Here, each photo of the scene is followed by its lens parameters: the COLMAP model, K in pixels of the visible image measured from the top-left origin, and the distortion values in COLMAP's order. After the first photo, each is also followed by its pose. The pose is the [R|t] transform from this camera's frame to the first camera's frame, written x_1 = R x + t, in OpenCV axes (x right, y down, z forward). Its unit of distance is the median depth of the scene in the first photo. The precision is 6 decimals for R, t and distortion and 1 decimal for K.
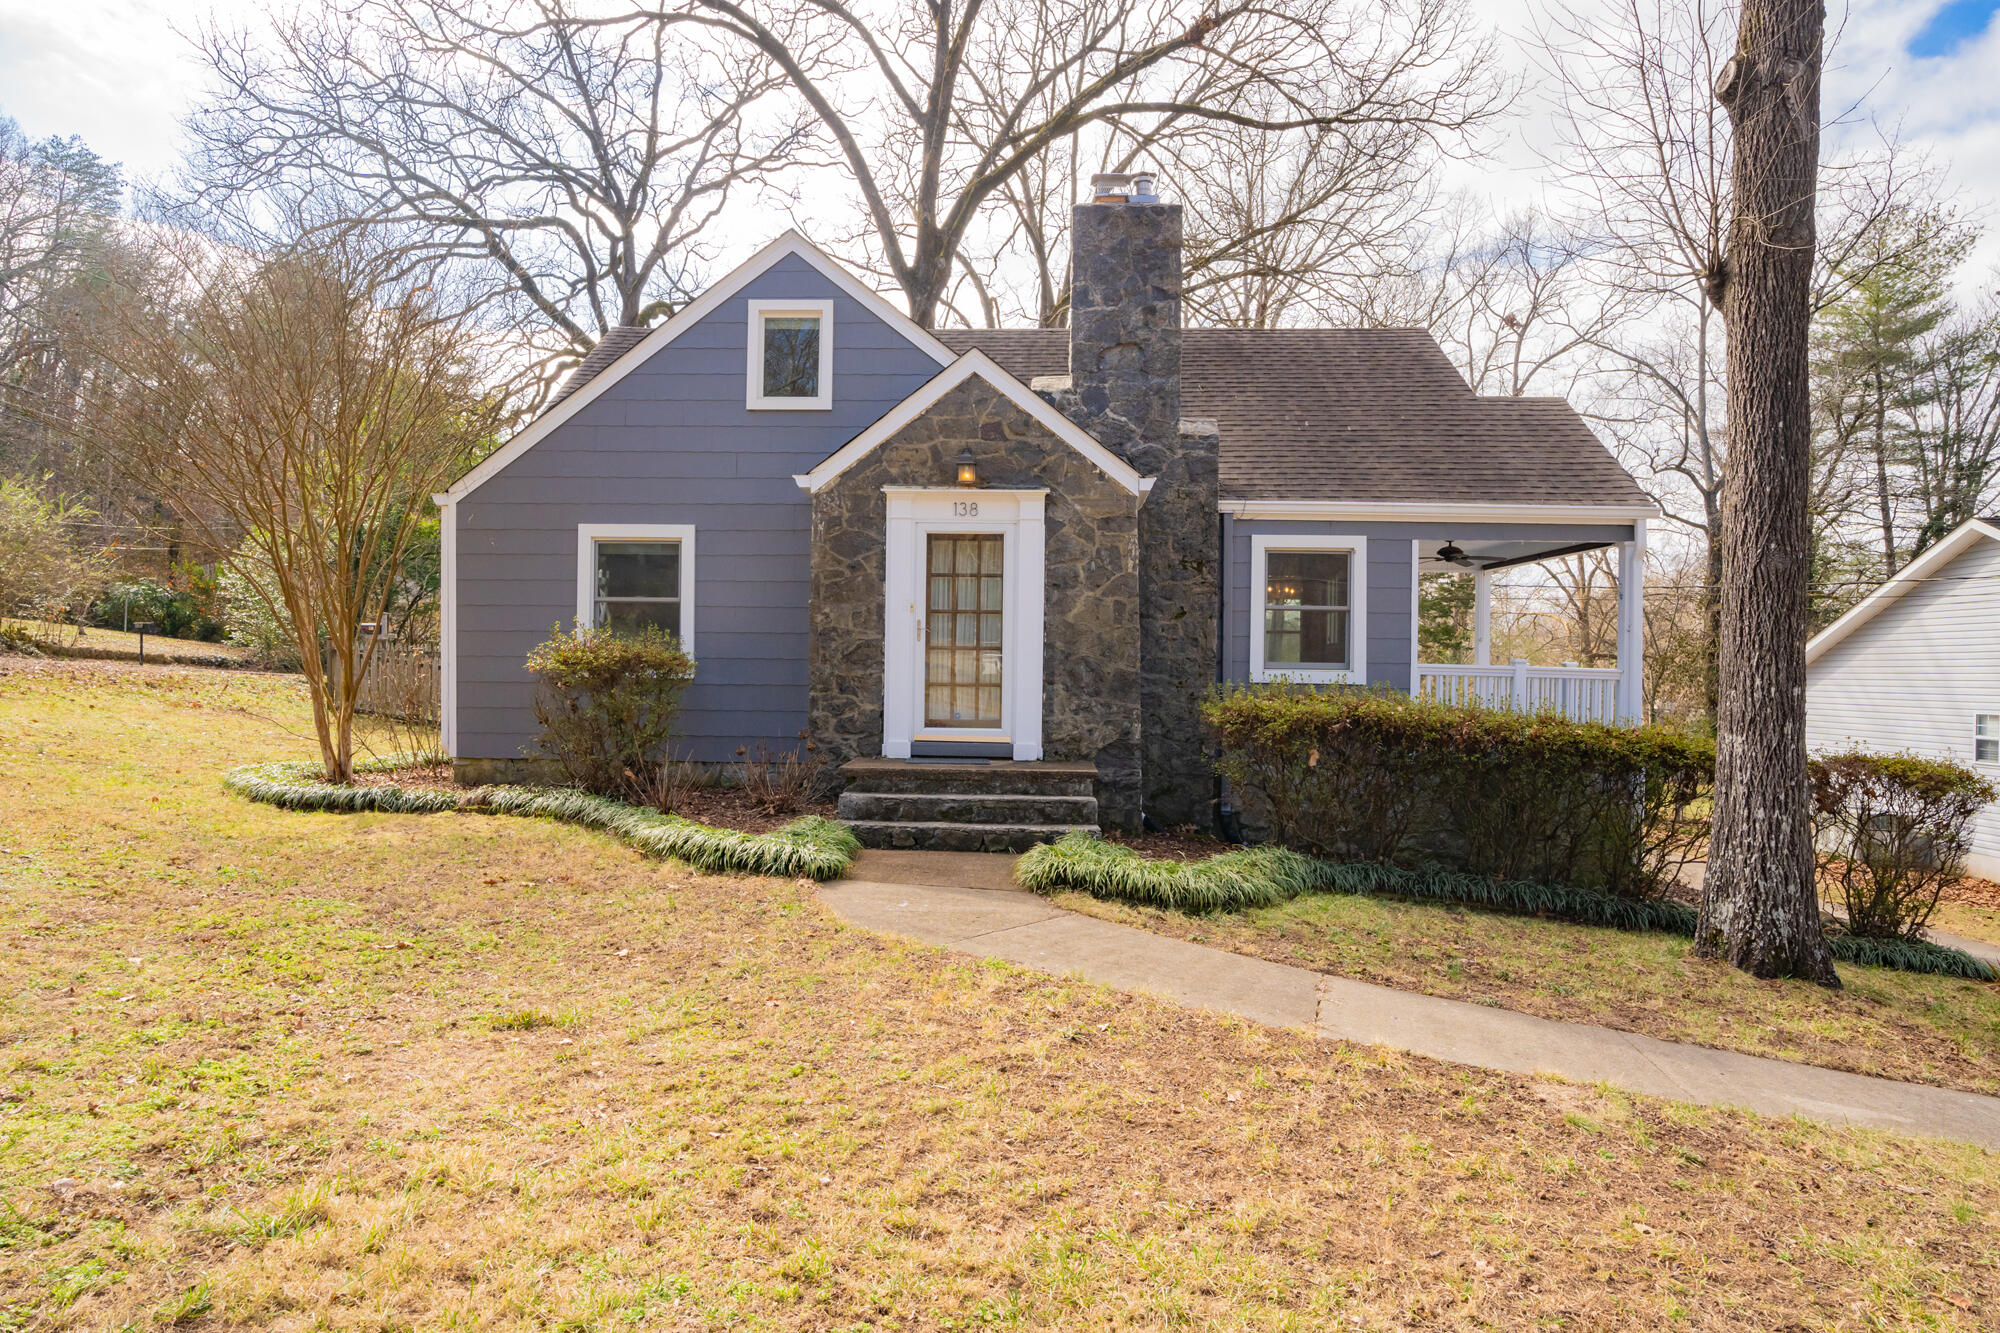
lens RADIAL K [[1162.3, 0, 1004.8], [0, 1162.3, 674.0], [0, 0, 1]] dist [-0.013508, 0.004620]
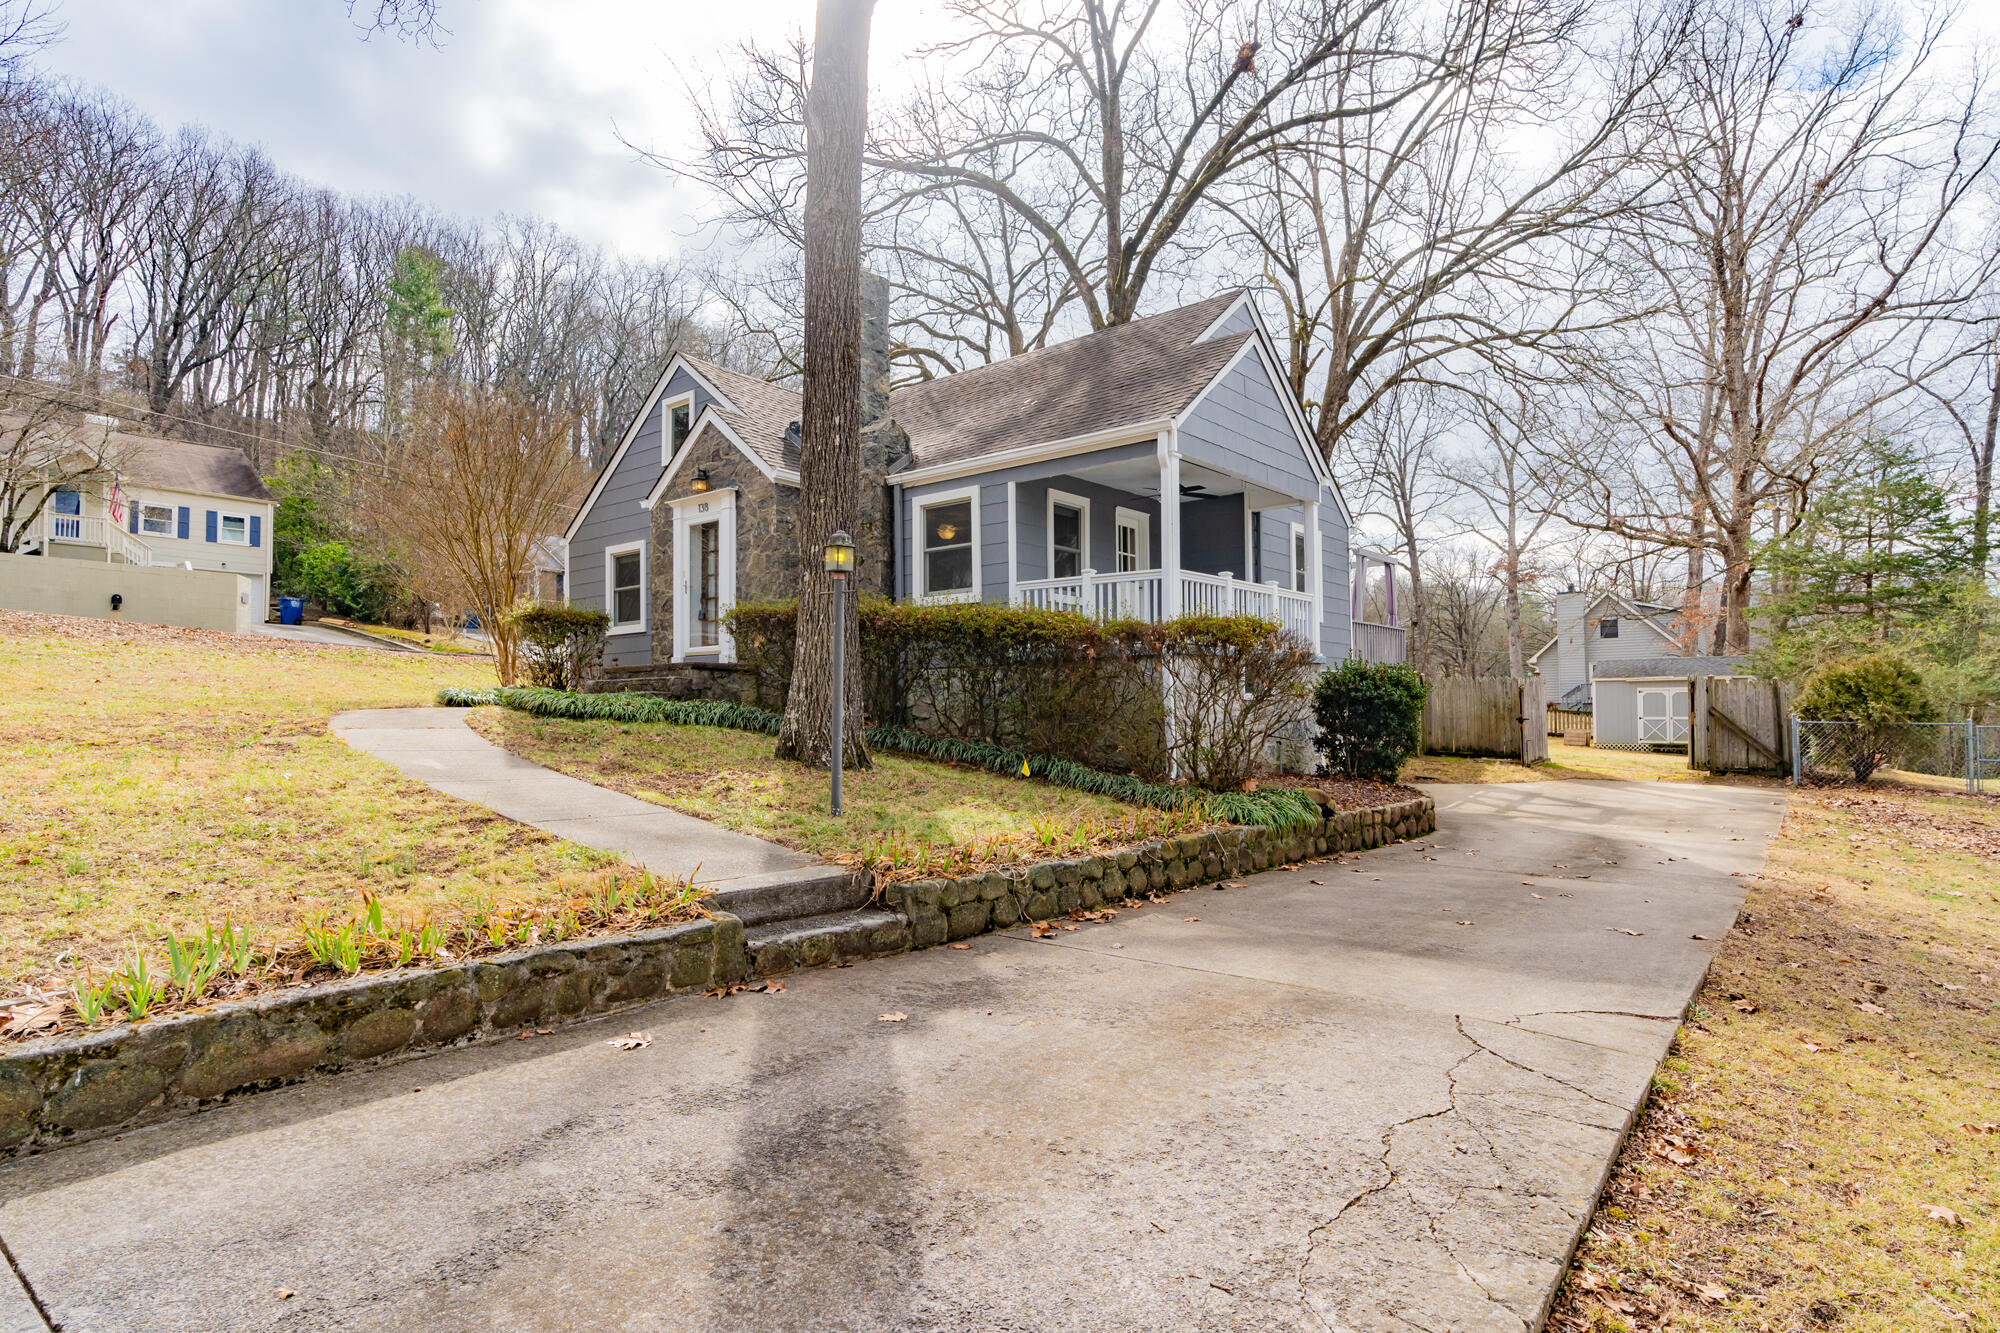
lens RADIAL K [[1091.8, 0, 1009.8], [0, 1091.8, 665.1], [0, 0, 1]] dist [-0.011620, 0.004699]
pose [[0.796003, -0.051030, -0.603138, 1.154327], [0.021476, 0.998194, -0.056110, 0.159204], [0.604912, 0.031711, 0.795661, 0.091022]]
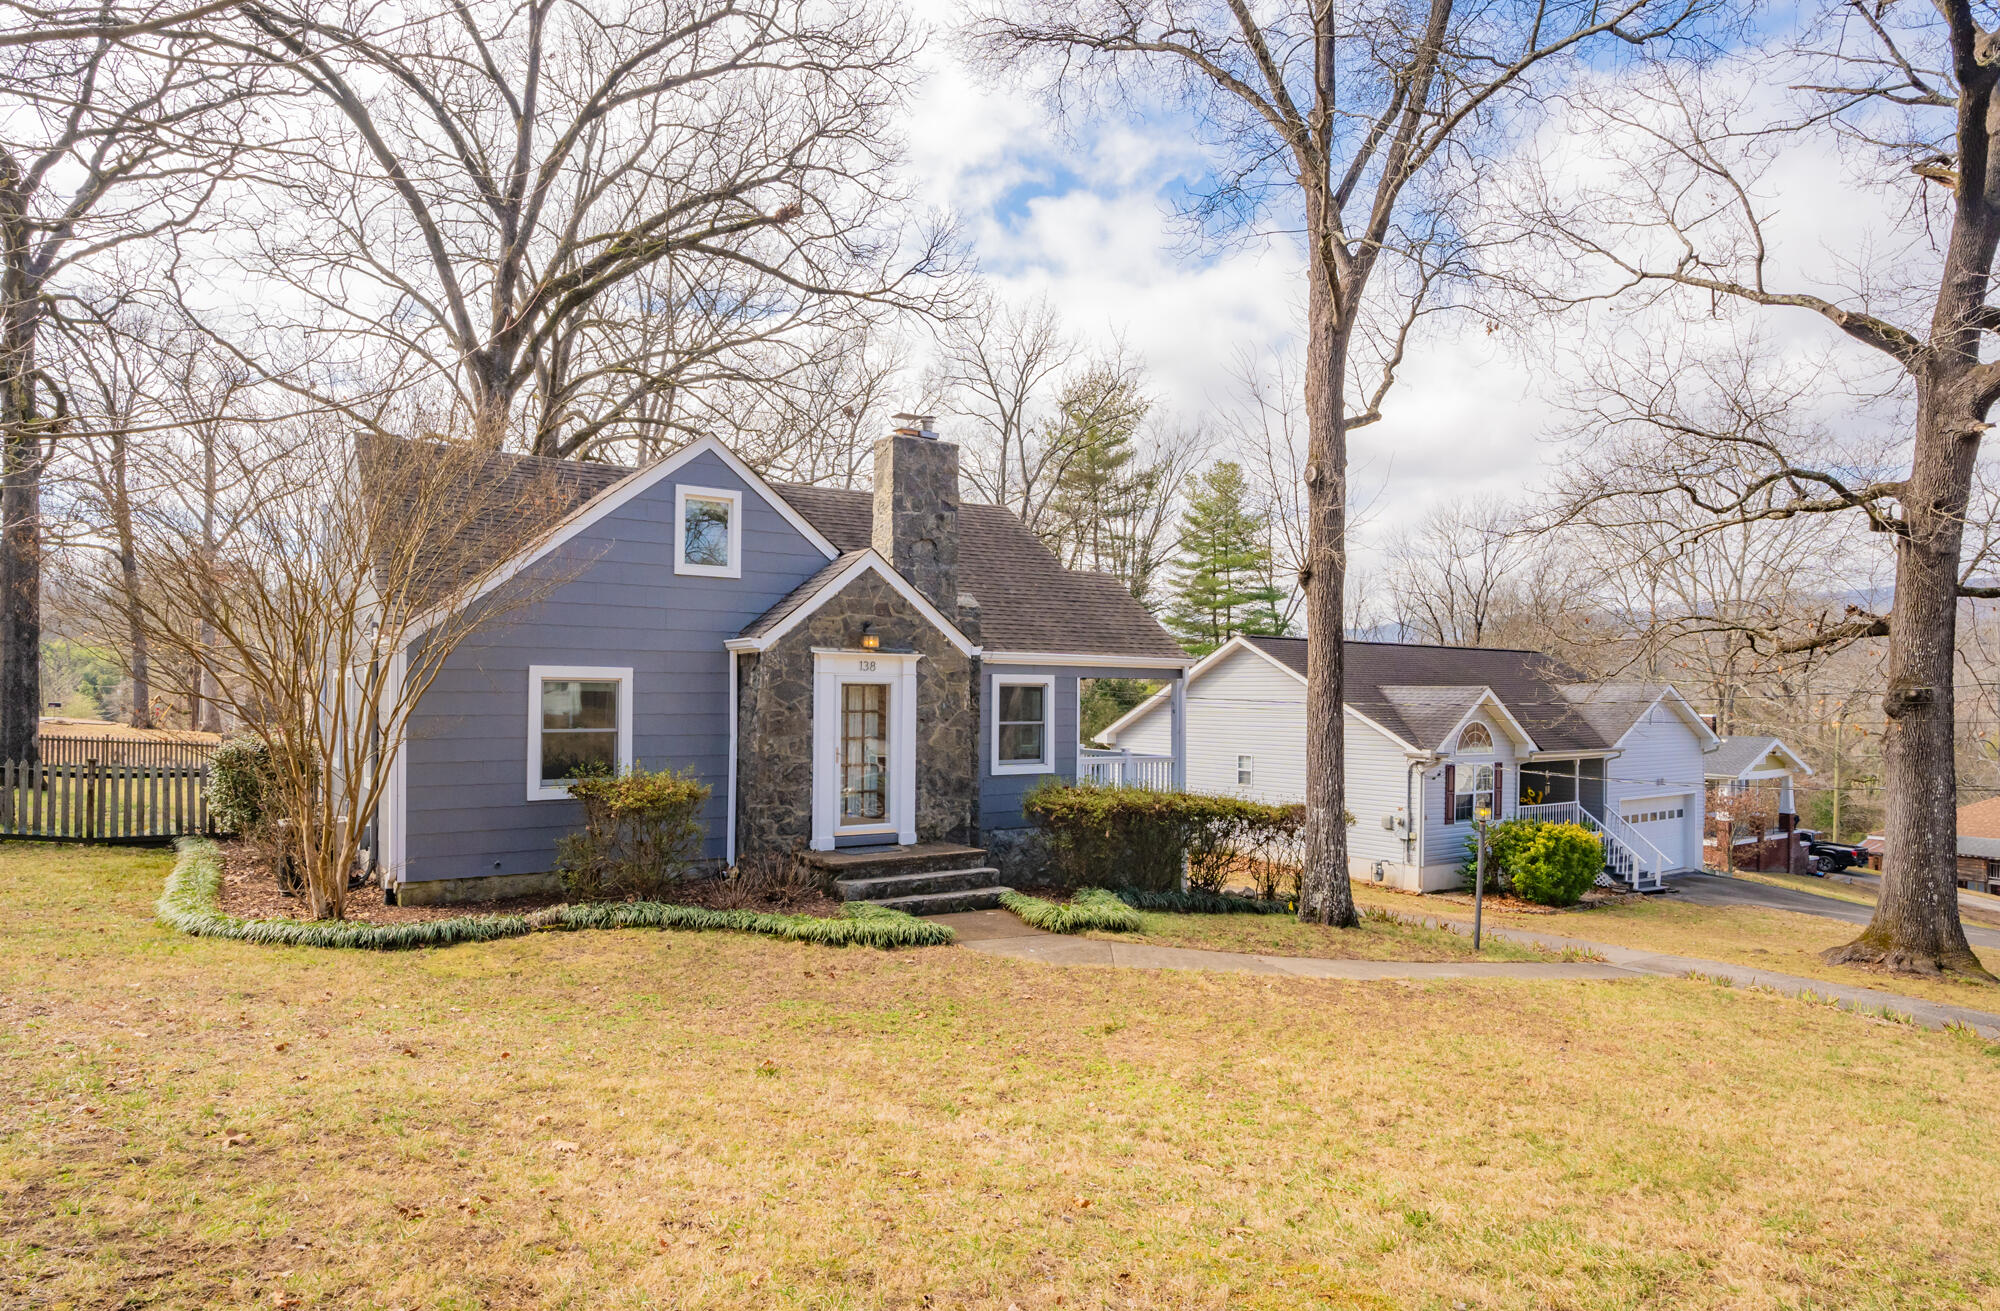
lens RADIAL K [[1155.3, 0, 996.1], [0, 1155.3, 678.0], [0, 0, 1]] dist [-0.023388, 0.000319]
pose [[0.803092, 0.001244, 0.595854, -0.722452], [0.002615, 0.999981, -0.005612, -0.118186], [-0.595849, 0.006065, 0.803073, -0.191284]]
